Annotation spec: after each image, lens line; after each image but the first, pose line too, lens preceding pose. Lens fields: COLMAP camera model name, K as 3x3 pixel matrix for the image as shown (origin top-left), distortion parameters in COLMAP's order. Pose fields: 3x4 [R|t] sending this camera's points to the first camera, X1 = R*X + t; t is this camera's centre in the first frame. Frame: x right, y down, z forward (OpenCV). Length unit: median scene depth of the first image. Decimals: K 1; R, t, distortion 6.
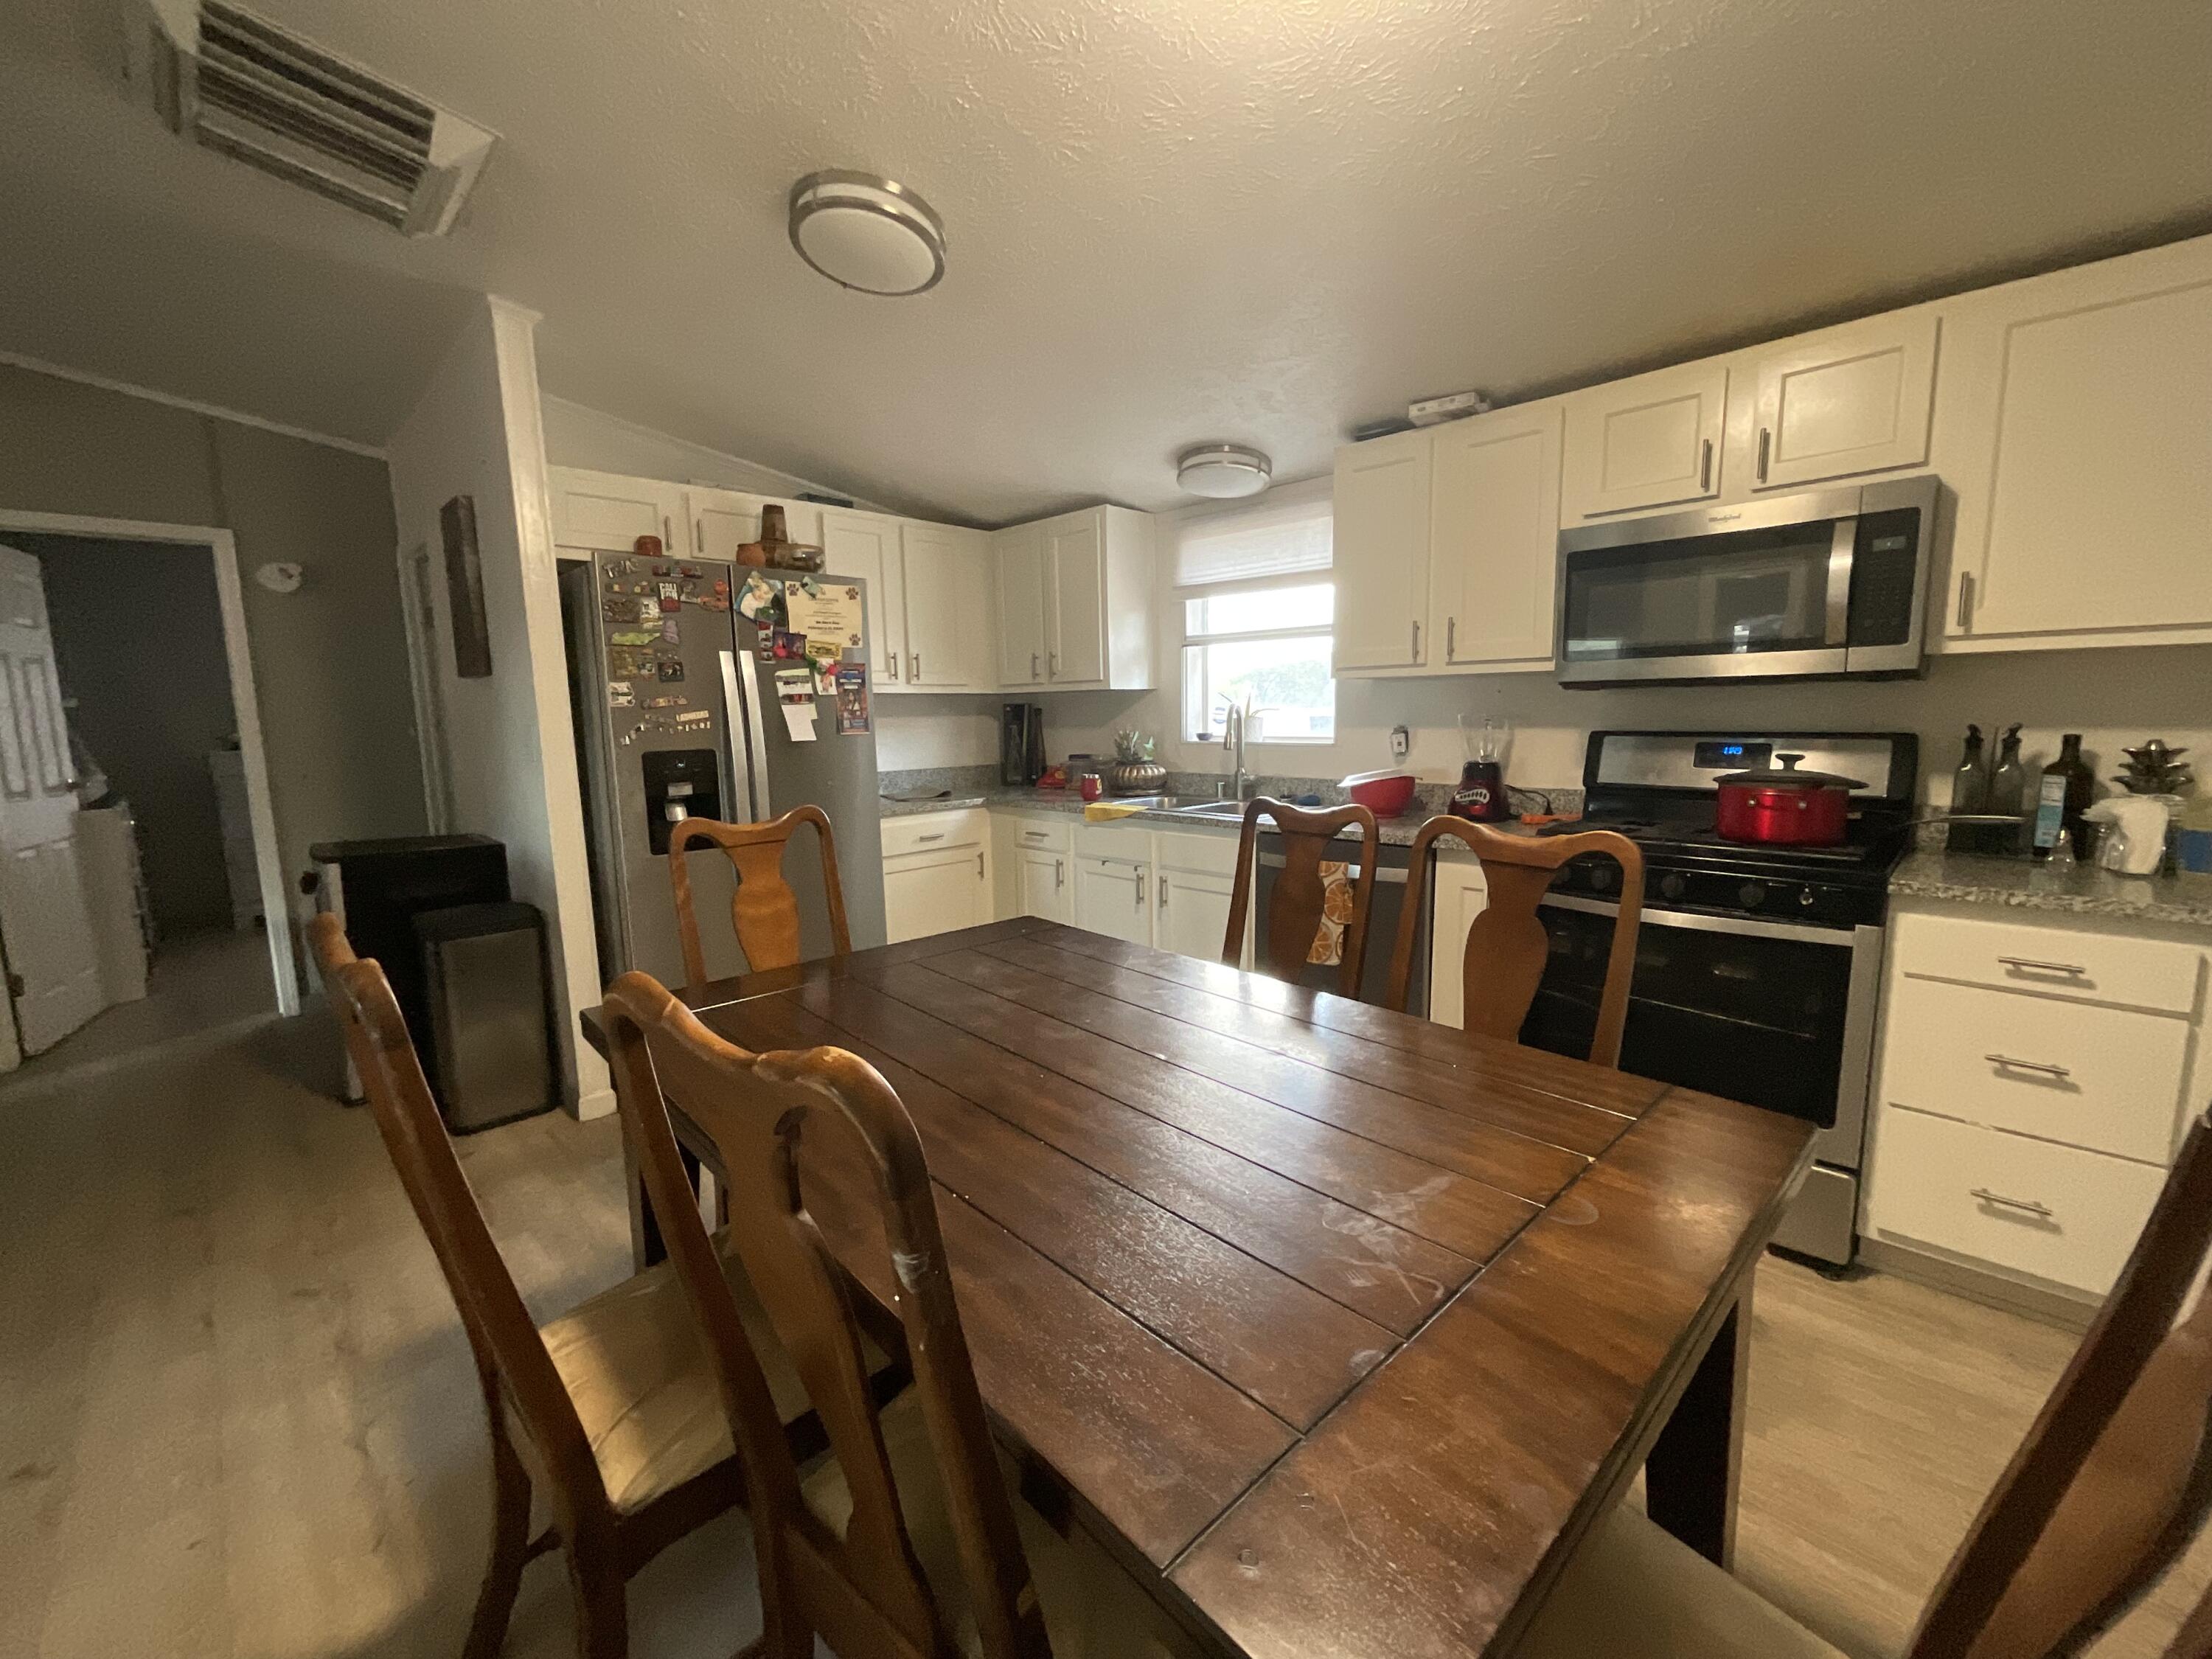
lens RADIAL K [[889.8, 0, 1110.6], [0, 889.8, 832.4], [0, 0, 1]] dist [0.004080, -0.003610]
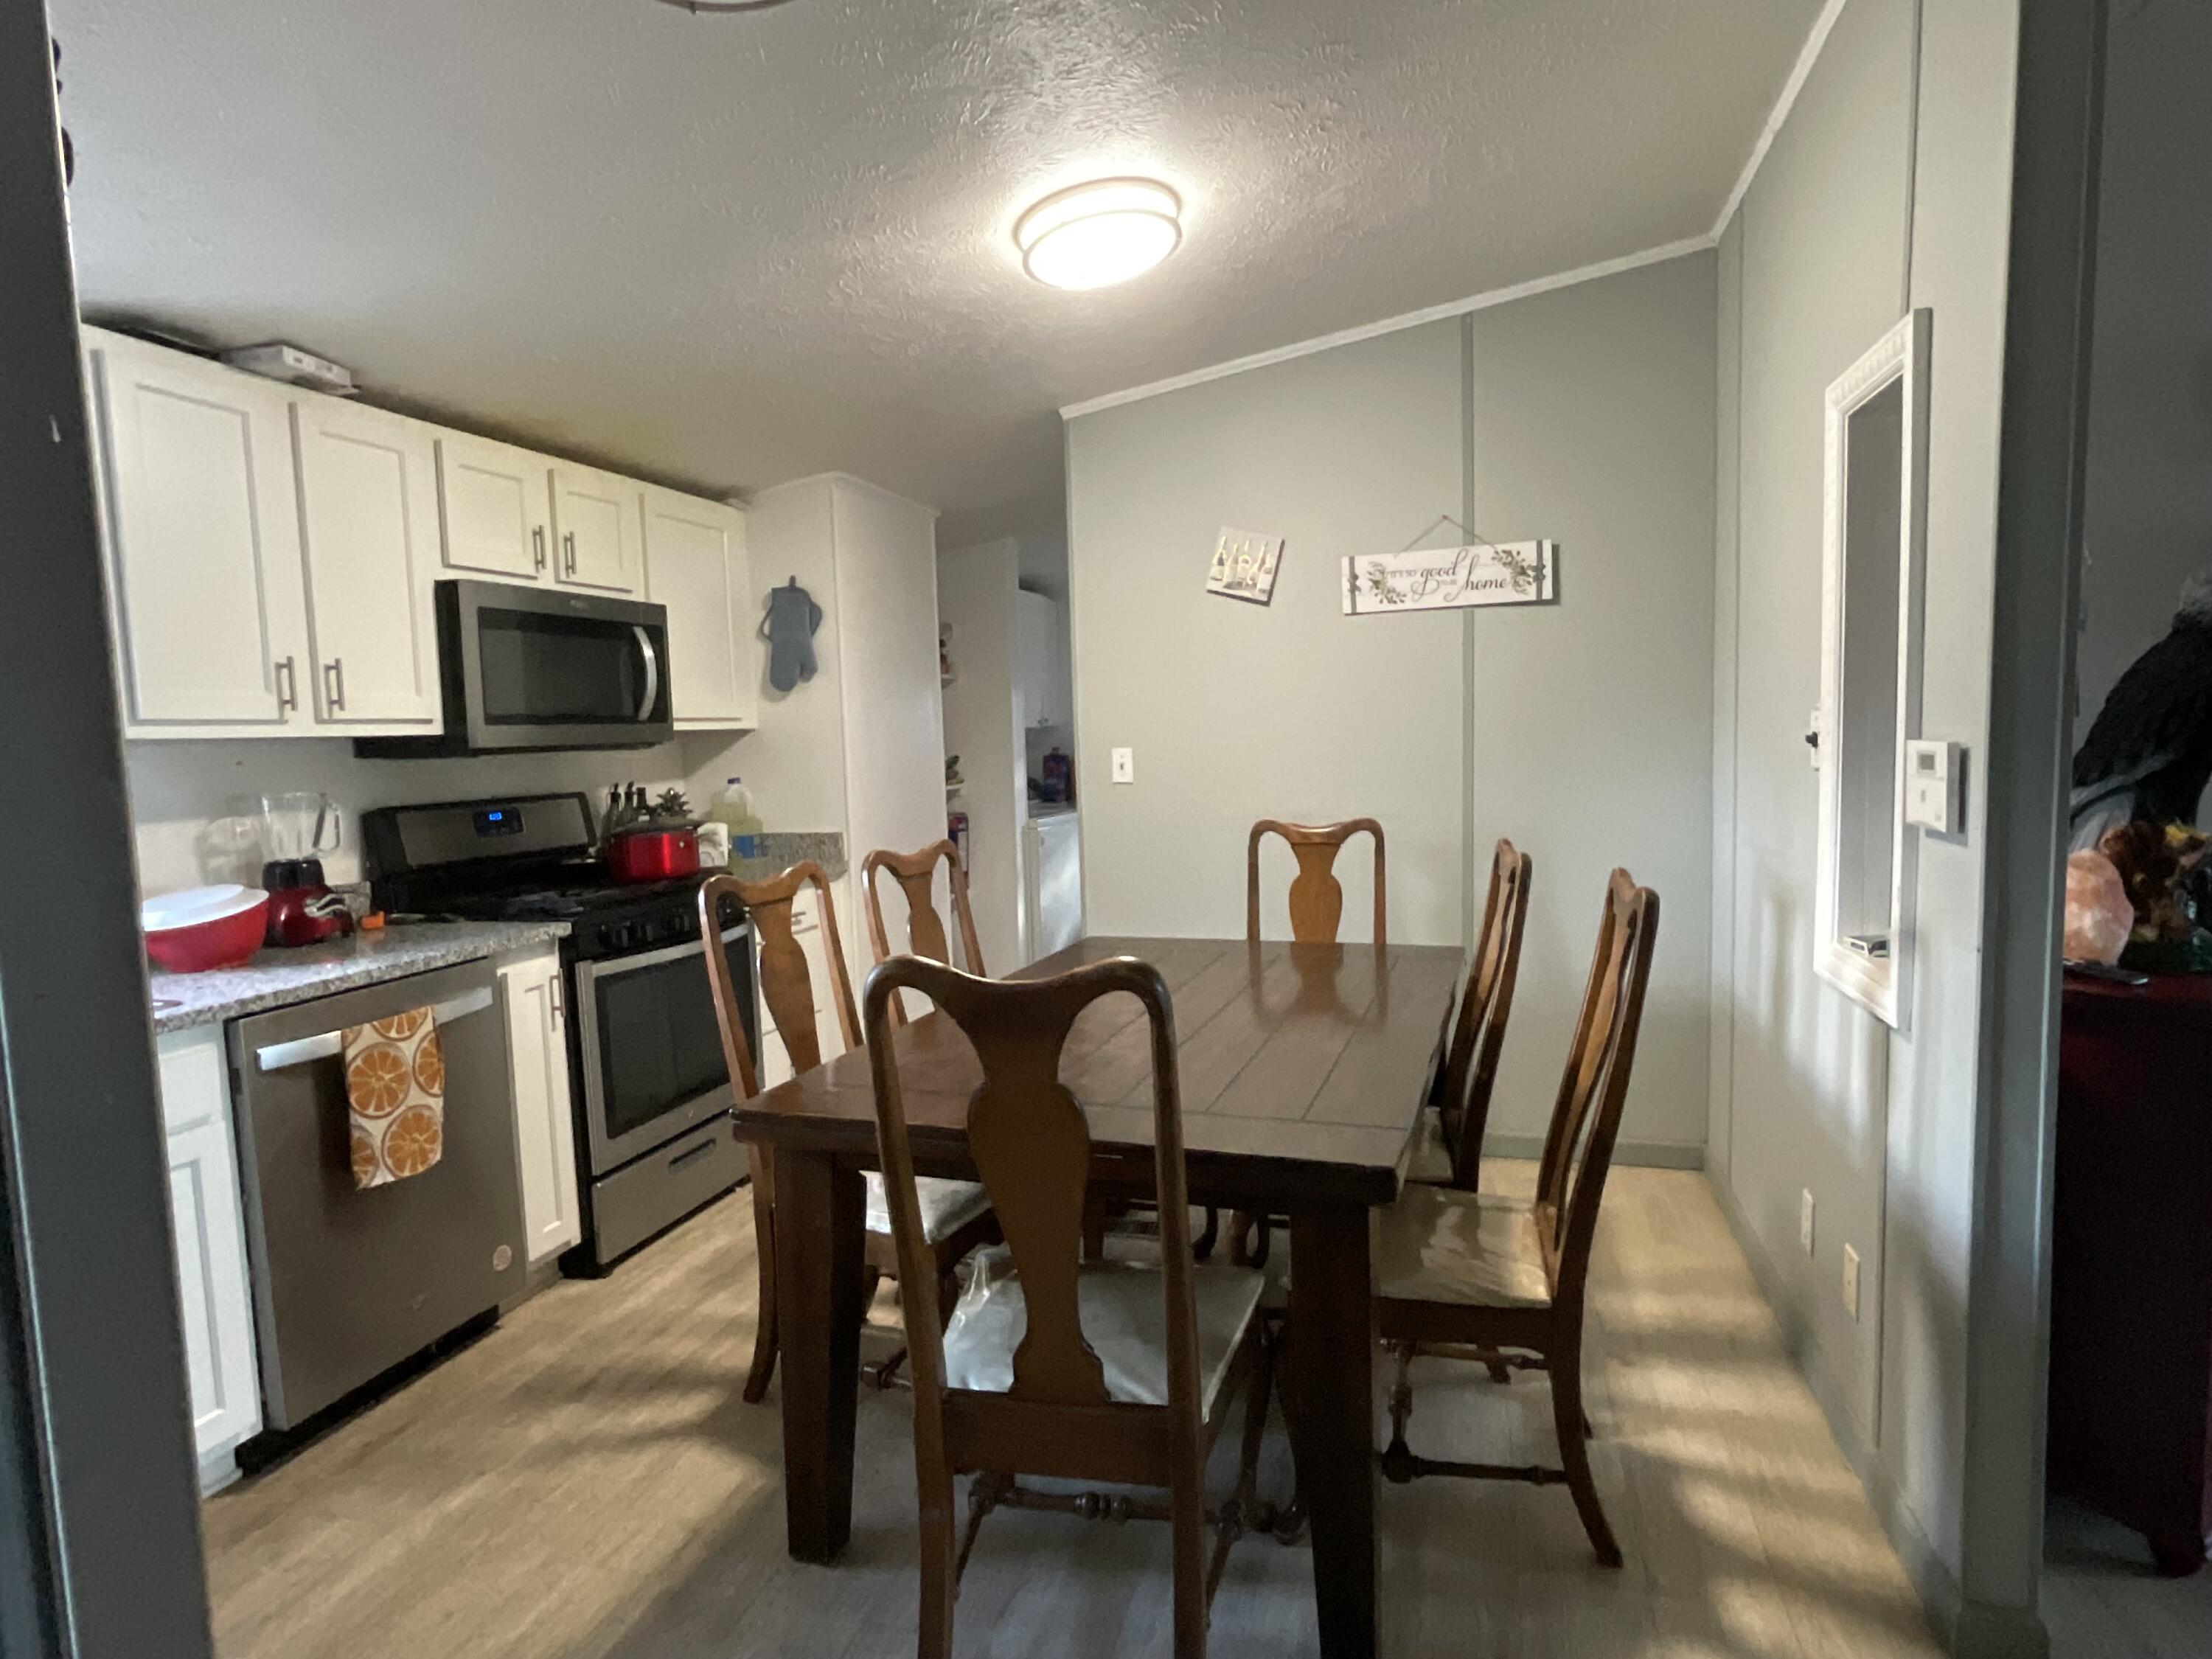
lens RADIAL K [[1215.8, 0, 1117.2], [0, 1215.8, 844.6], [0, 0, 1]] dist [-0.006839, -0.000395]
pose [[-0.470885, -0.052493, 0.880632, -0.689568], [0.158940, 0.976846, 0.143216, -0.117479], [-0.867759, 0.207406, -0.451638, 0.810569]]
